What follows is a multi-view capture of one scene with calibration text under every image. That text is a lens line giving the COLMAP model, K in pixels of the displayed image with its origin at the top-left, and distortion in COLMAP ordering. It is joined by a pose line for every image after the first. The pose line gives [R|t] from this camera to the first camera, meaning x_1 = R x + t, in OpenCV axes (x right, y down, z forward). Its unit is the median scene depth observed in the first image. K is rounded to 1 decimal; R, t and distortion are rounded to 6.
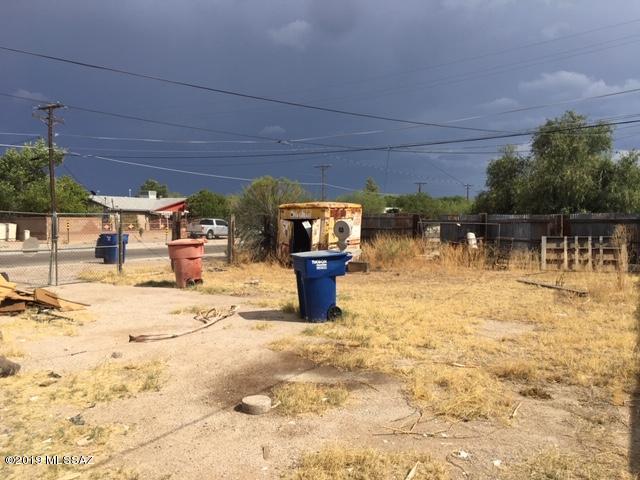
lens RADIAL K [[541.7, 0, 313.4], [0, 541.7, 231.1], [0, 0, 1]] dist [0.076934, -0.096932]
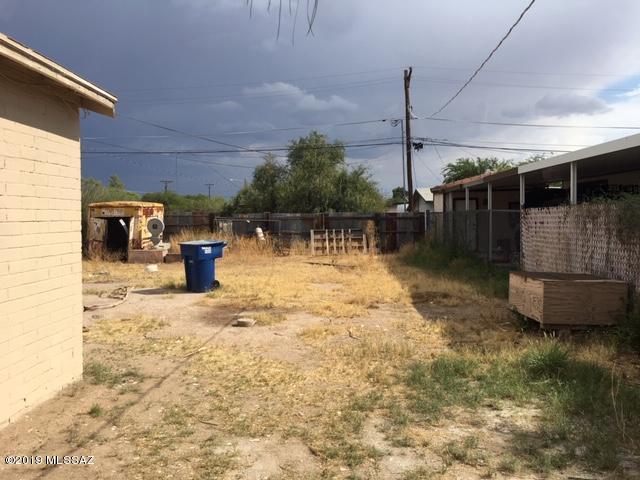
lens RADIAL K [[541.7, 0, 313.4], [0, 541.7, 231.1], [0, 0, 1]] dist [0.076934, -0.096932]
pose [[0.887194, -0.014718, 0.461162, -0.174594], [0.013038, 0.999892, 0.006829, 0.003623], [-0.461213, -0.000046, 0.887290, -0.159101]]
